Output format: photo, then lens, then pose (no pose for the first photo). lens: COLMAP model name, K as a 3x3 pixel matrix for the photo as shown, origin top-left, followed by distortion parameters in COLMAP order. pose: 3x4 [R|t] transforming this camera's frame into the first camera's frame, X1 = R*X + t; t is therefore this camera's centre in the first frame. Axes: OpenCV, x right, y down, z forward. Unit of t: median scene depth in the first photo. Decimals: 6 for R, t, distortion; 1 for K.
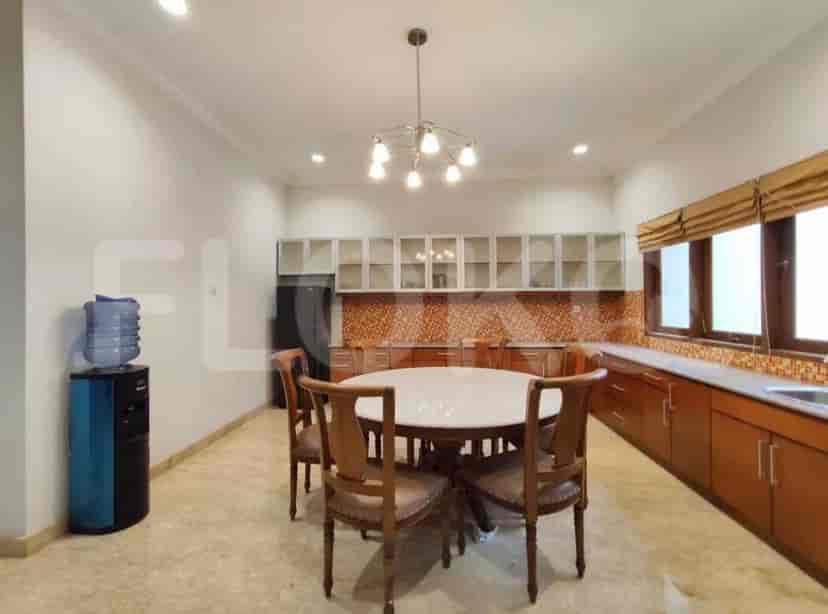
lens RADIAL K [[367.1, 0, 420.3], [0, 367.1, 304.9], [0, 0, 1]] dist [-0.001681, 0.002006]
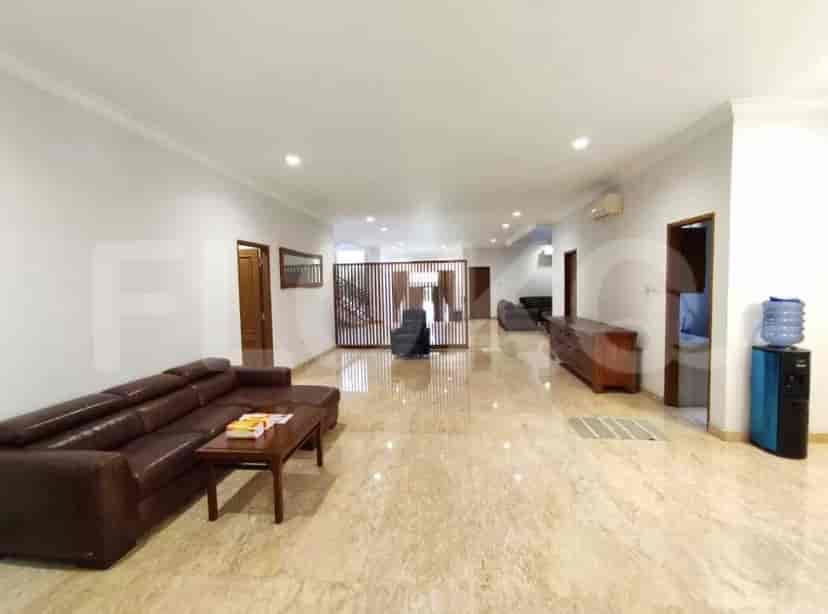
lens RADIAL K [[367.1, 0, 412.9], [0, 367.1, 300.9], [0, 0, 1]] dist [-0.001681, 0.002006]
pose [[-0.043407, 0.055730, -0.997502, 0.635310], [0.026496, 0.998156, 0.054614, -0.122386], [0.998706, -0.024060, -0.044803, -0.368762]]
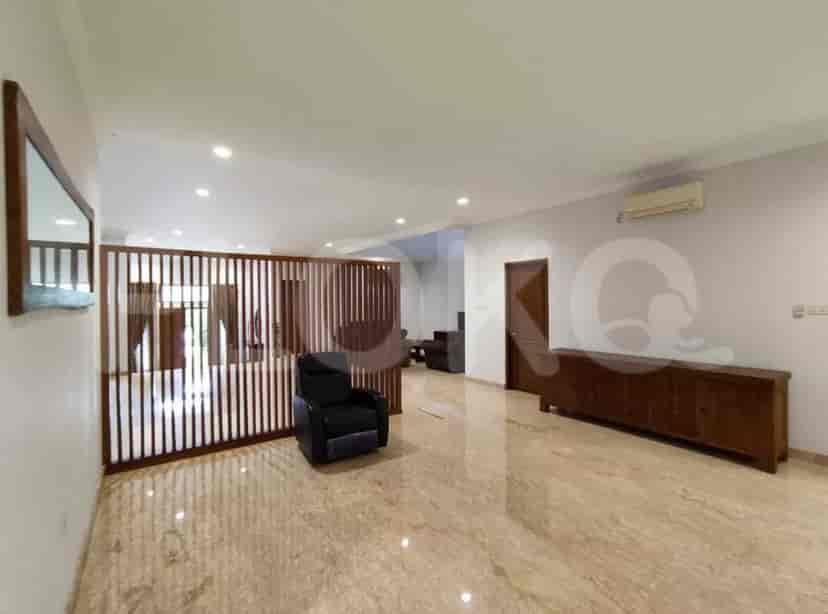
lens RADIAL K [[367.1, 0, 409.0], [0, 367.1, 307.9], [0, 0, 1]] dist [-0.001681, 0.002006]
pose [[0.639901, 0.016660, -0.768277, -1.353311], [0.006368, 0.999616, 0.026981, -0.112866], [0.768431, -0.022157, 0.639549, -1.349430]]
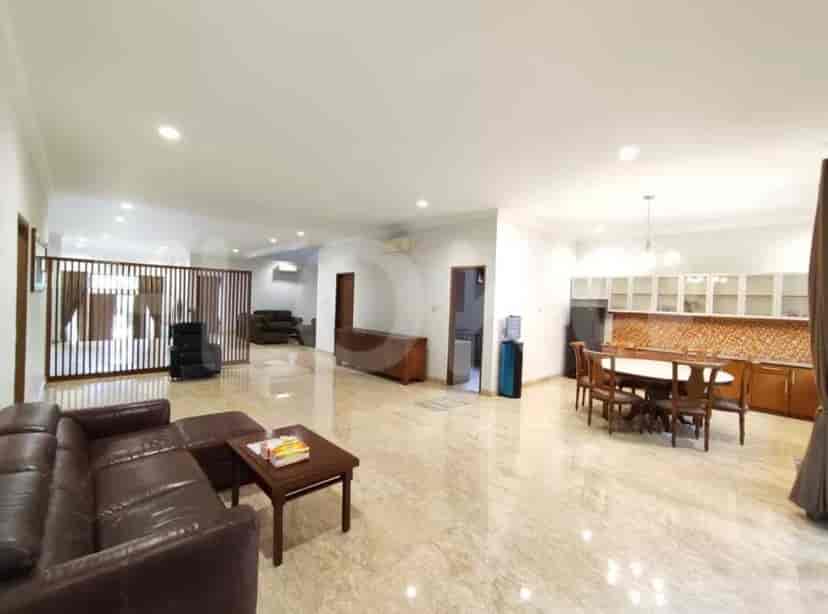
lens RADIAL K [[367.1, 0, 410.5], [0, 367.1, 302.3], [0, 0, 1]] dist [-0.001681, 0.002006]
pose [[0.722547, 0.037051, -0.690329, 0.490804], [-0.036895, 0.999206, 0.015012, -0.130063], [0.690337, 0.014623, 0.723340, -1.473868]]
